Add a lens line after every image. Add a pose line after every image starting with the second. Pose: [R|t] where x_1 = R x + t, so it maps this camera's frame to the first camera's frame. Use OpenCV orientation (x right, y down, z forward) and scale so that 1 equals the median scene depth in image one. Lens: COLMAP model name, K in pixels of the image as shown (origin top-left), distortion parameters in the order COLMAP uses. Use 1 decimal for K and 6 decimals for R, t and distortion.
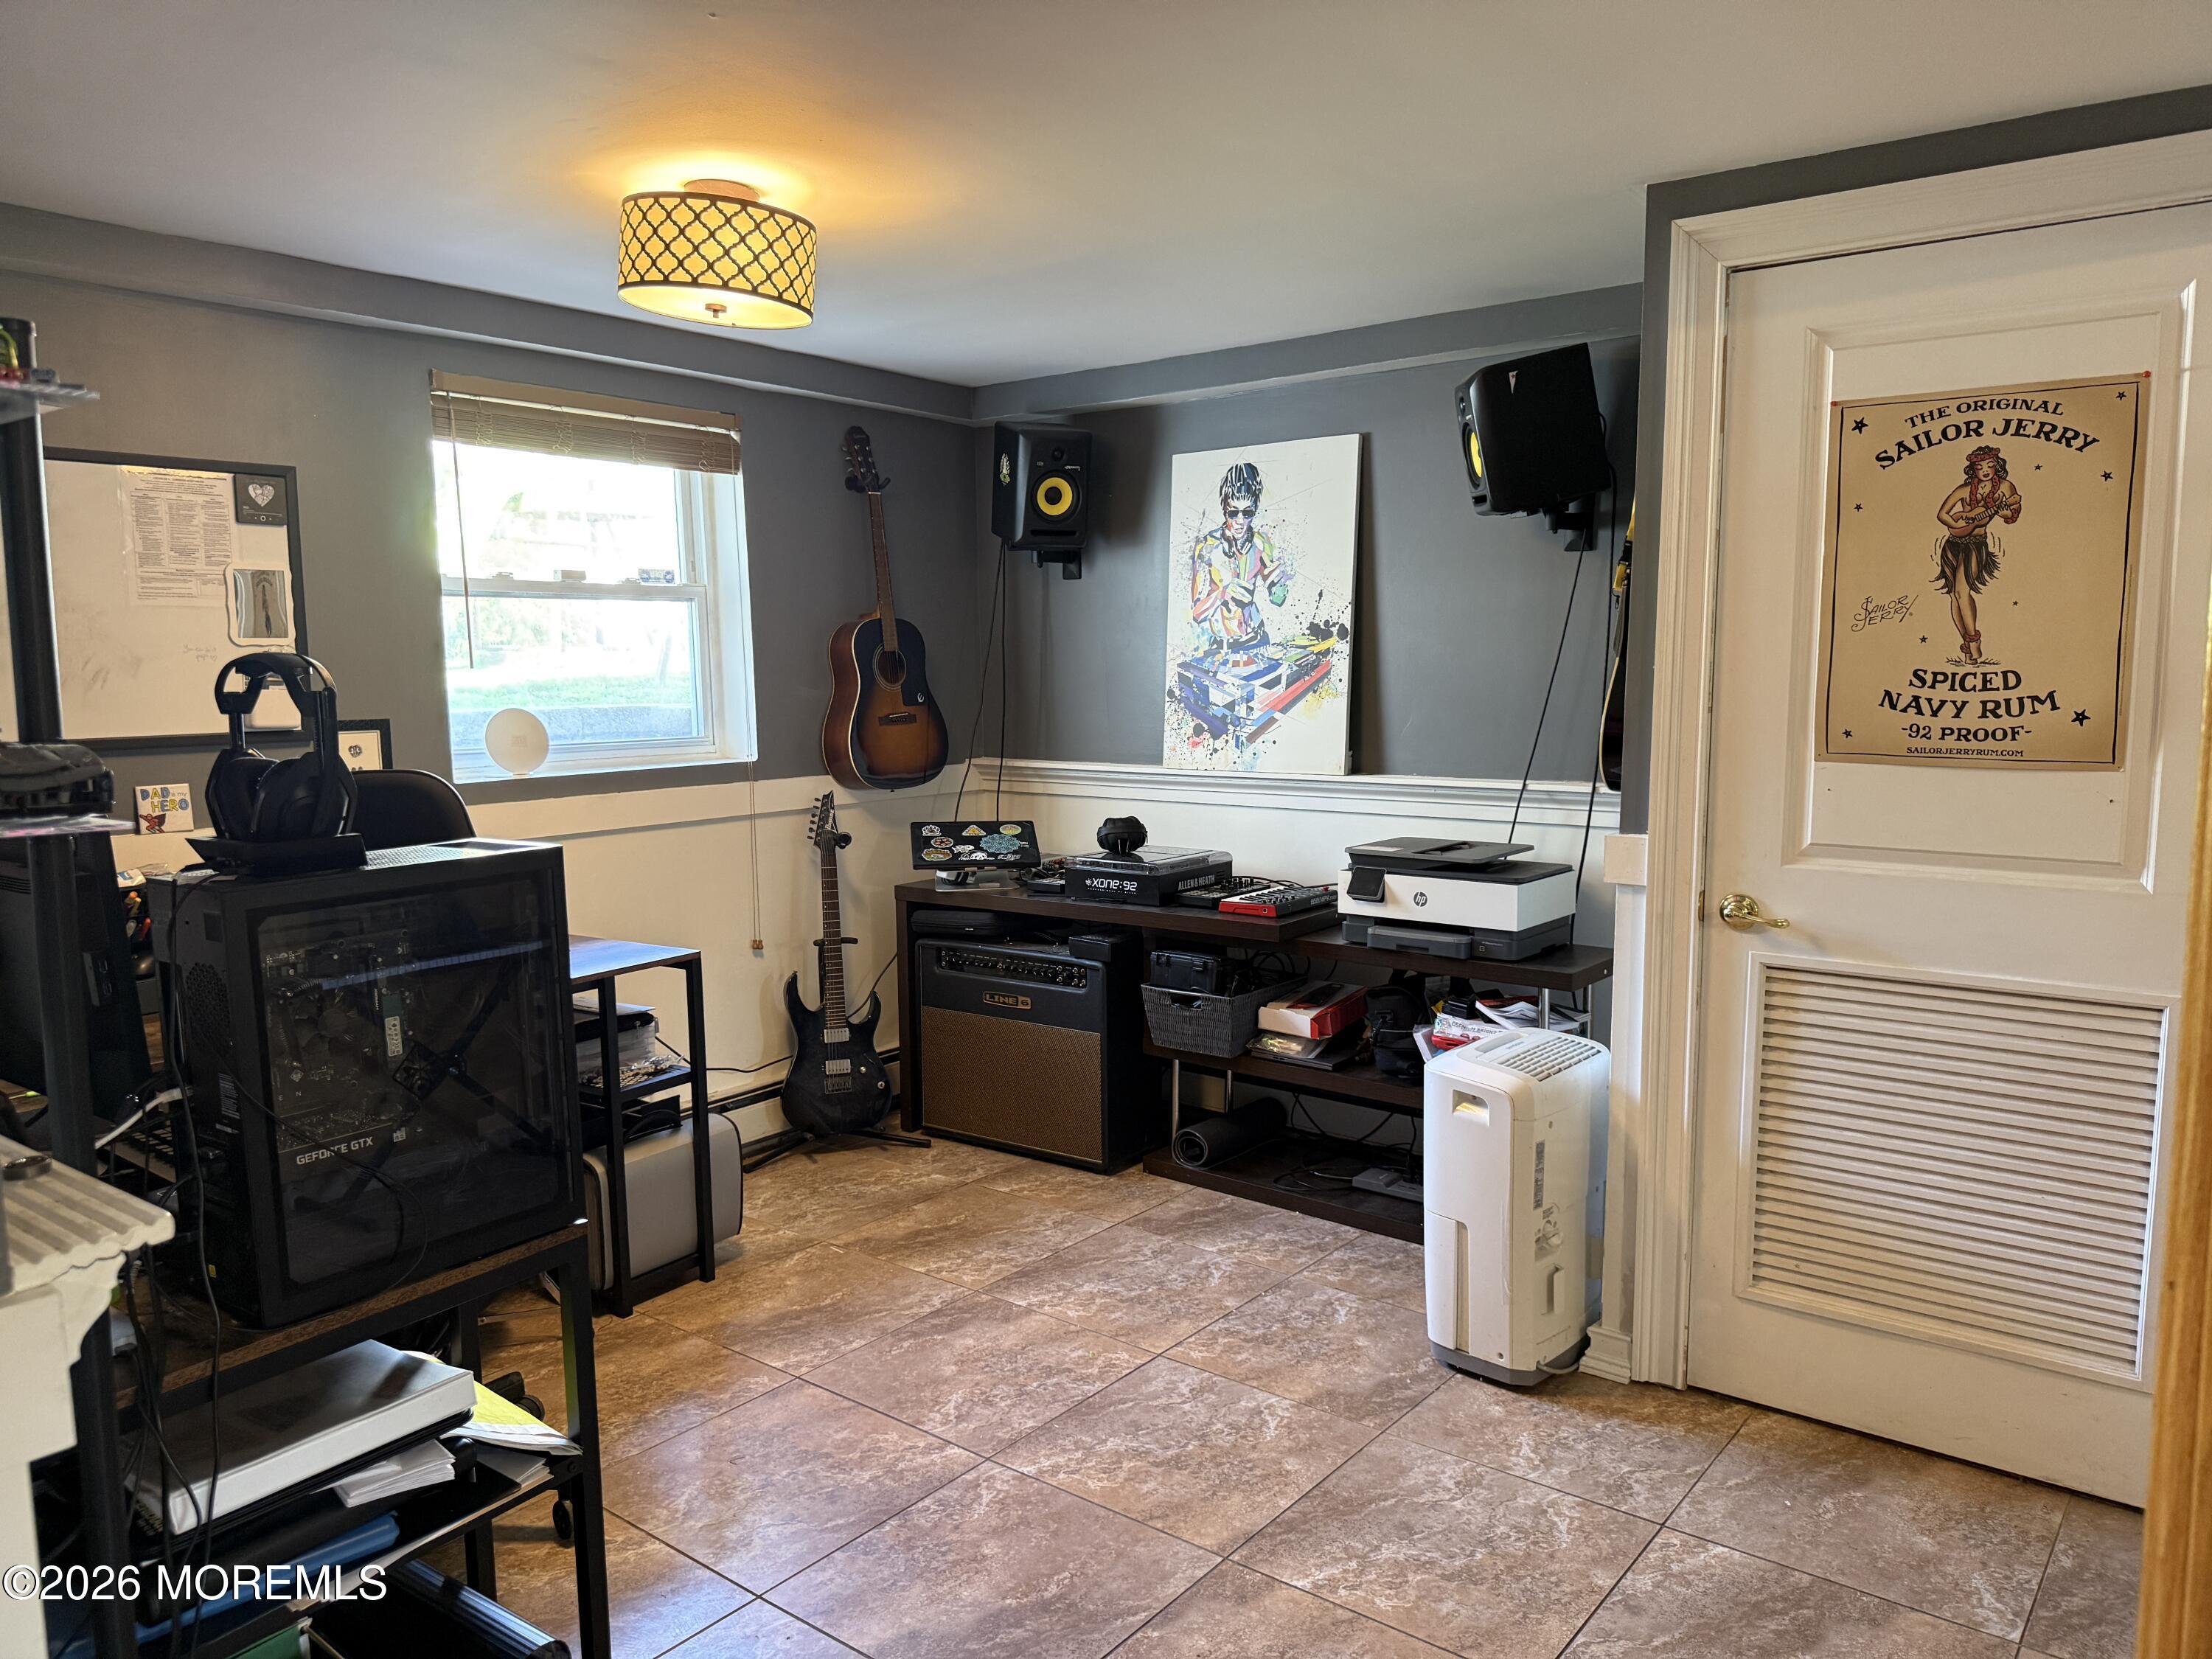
lens RADIAL K [[1558.8, 0, 1143.8], [0, 1558.8, 865.5], [0, 0, 1]] dist [0.000010, -0.004818]
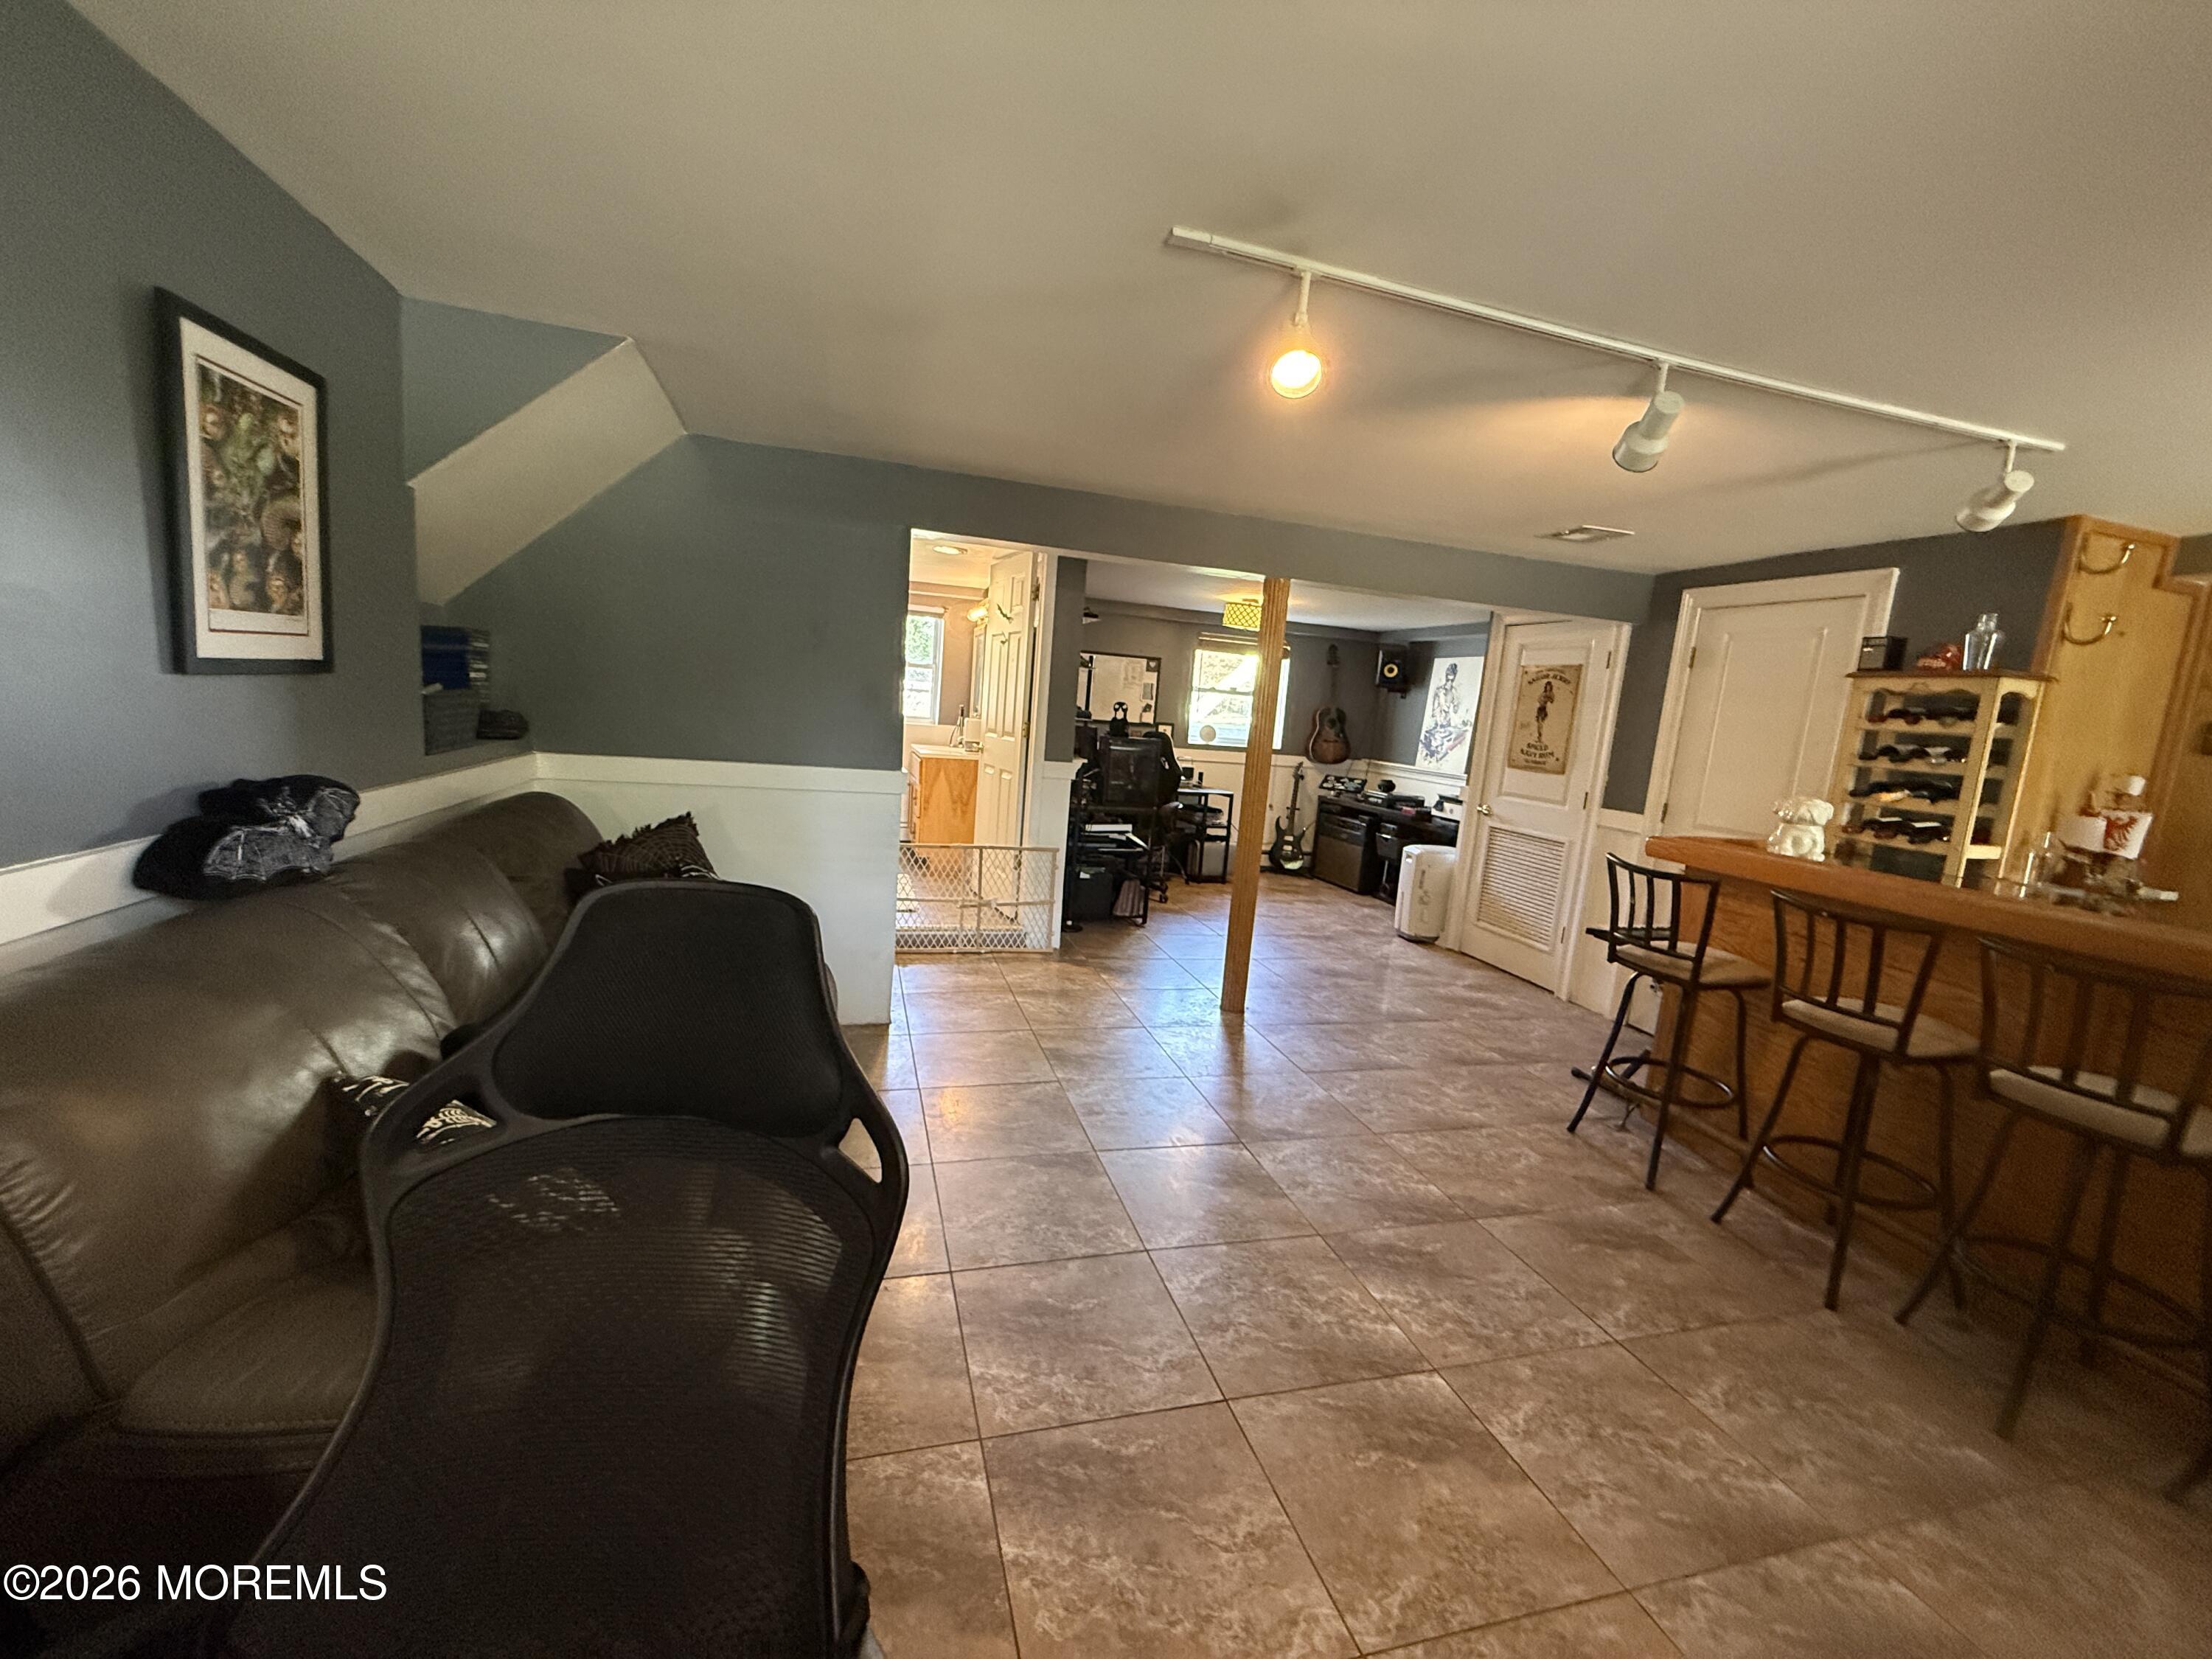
lens RADIAL K [[890.0, 0, 1105.4], [0, 890.0, 825.7], [0, 0, 1]] dist [0.001767, 0.000480]
pose [[0.803401, 0.150667, -0.576061, 0.849026], [-0.159751, 0.986529, 0.035228, 0.127370], [0.573609, 0.063724, 0.816647, -1.076642]]
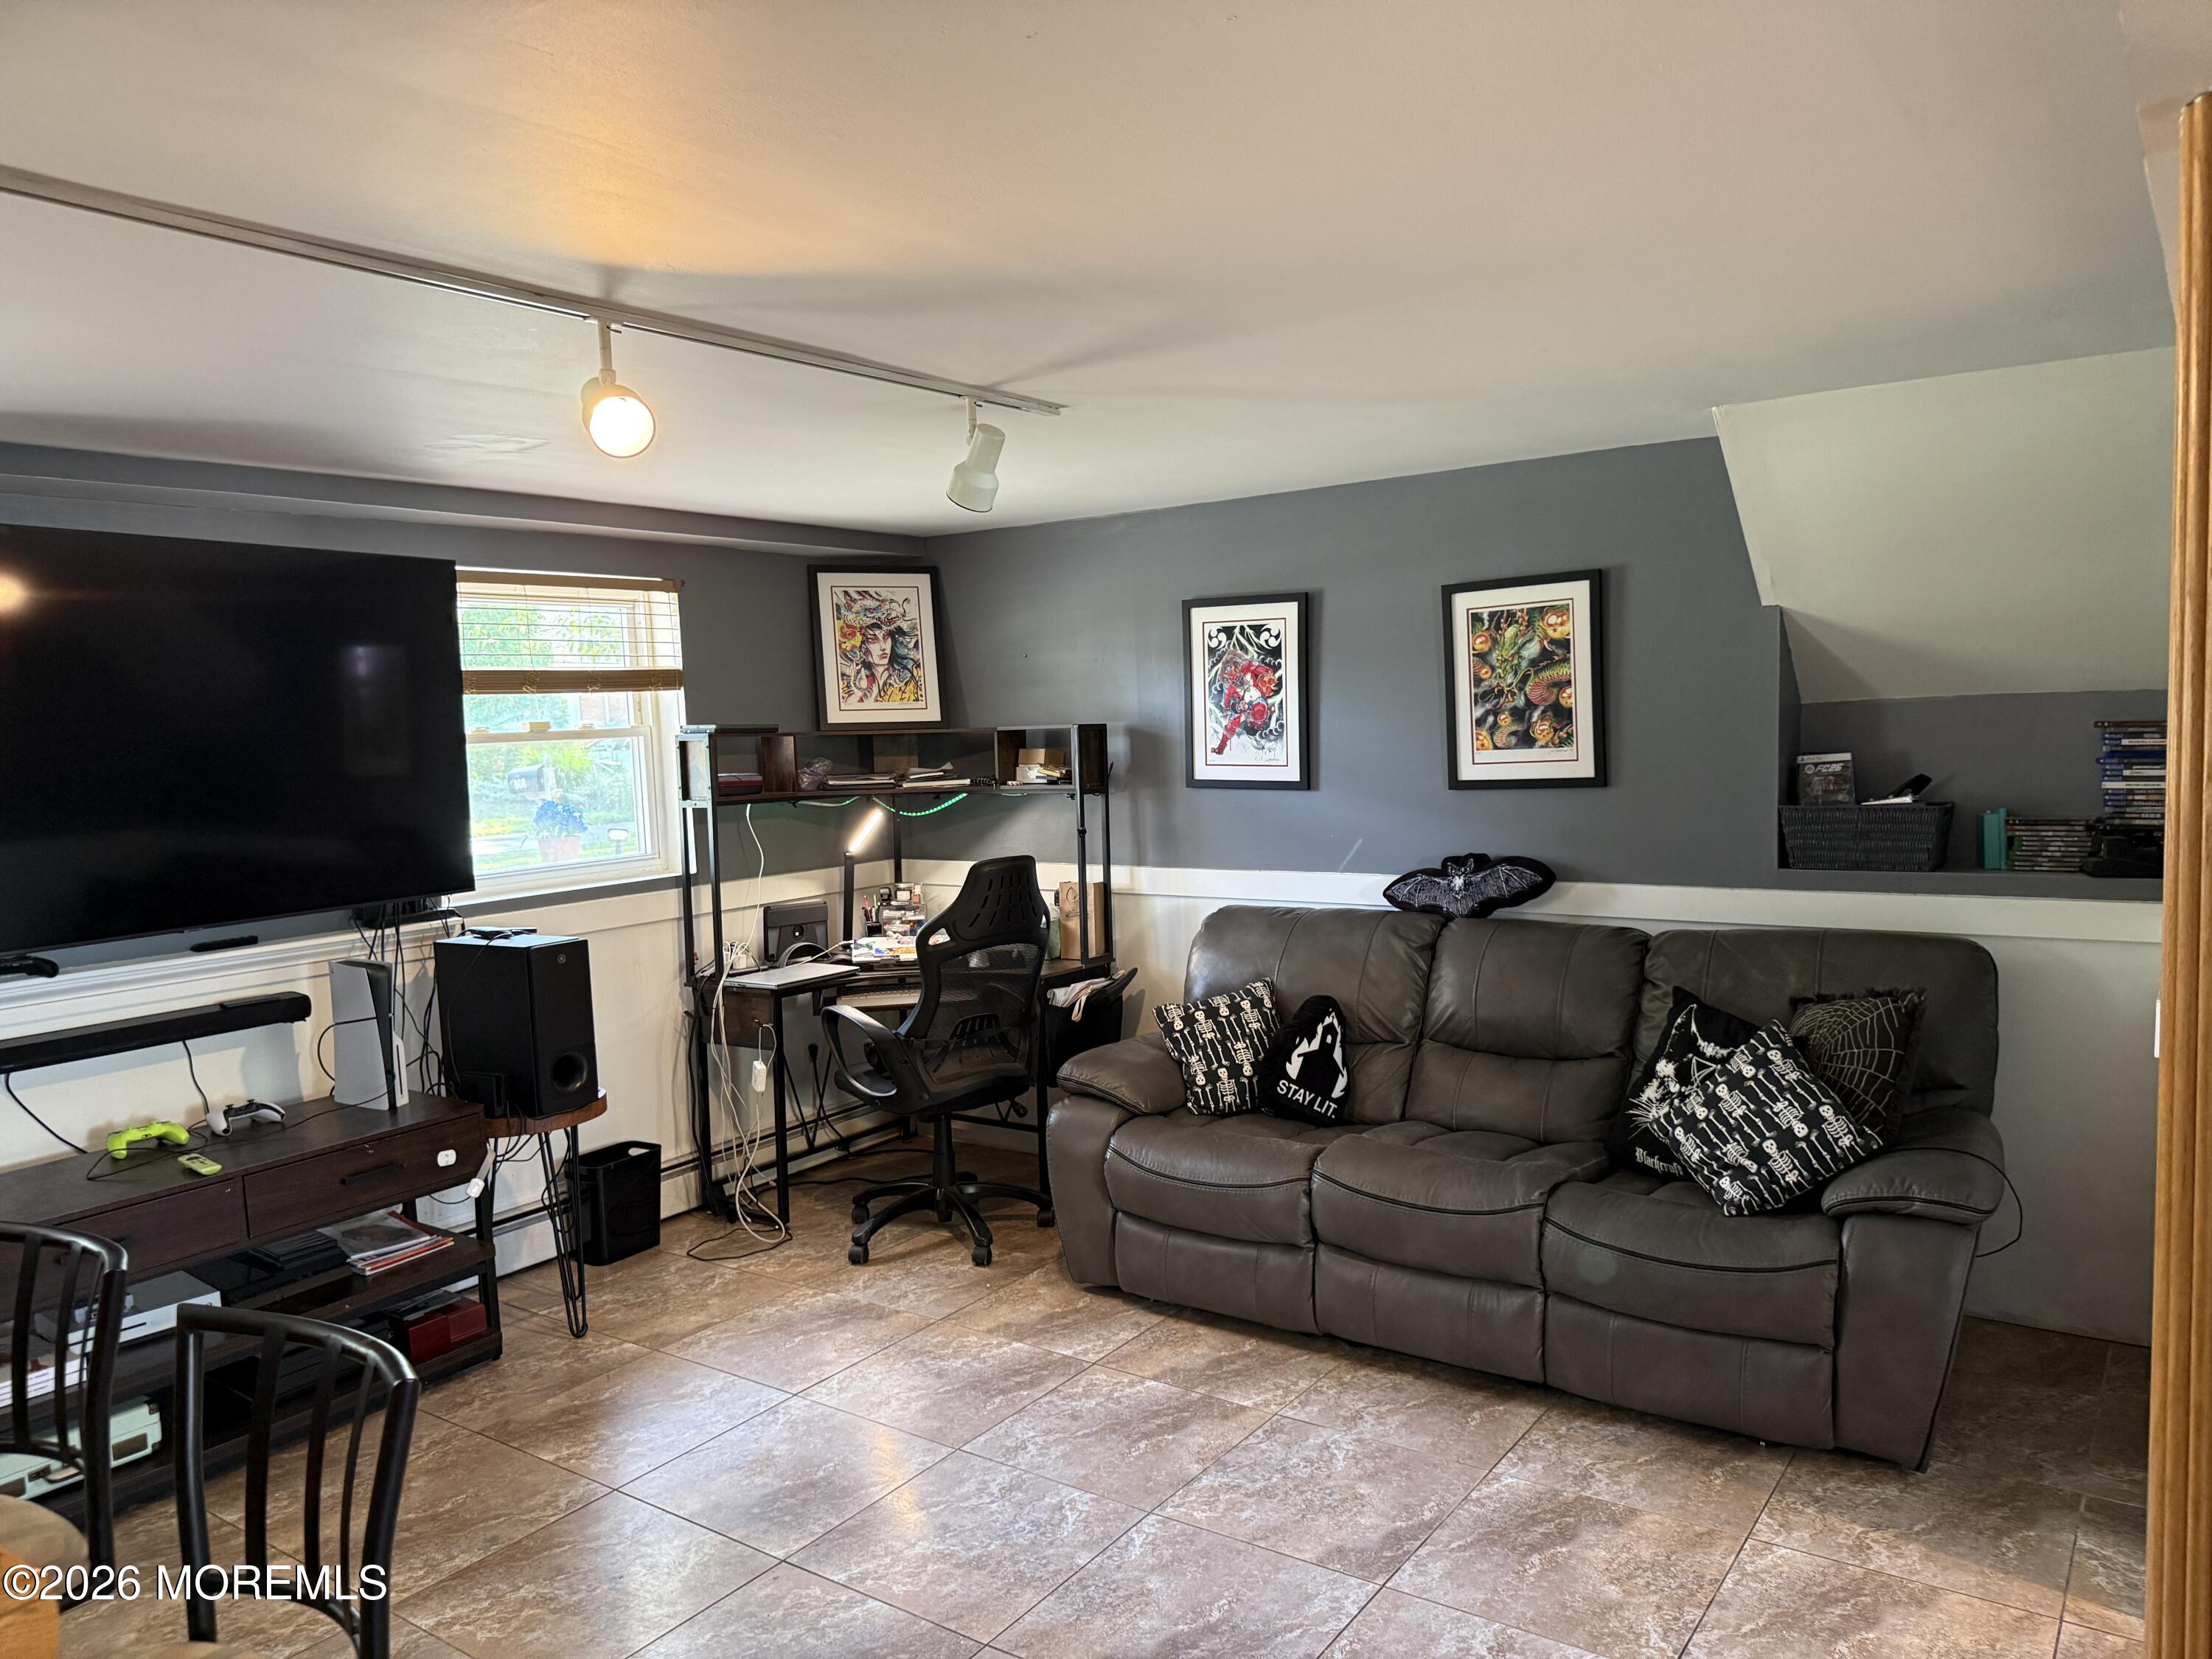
lens RADIAL K [[1559.4, 0, 1117.9], [0, 1559.4, 832.8], [0, 0, 1]] dist [0.148893, -0.263739]
pose [[-0.998176, 0.048829, -0.035504, 0.505244], [0.040508, 0.977747, 0.205839, -0.164044], [0.044765, 0.204025, -0.977942, 0.638129]]
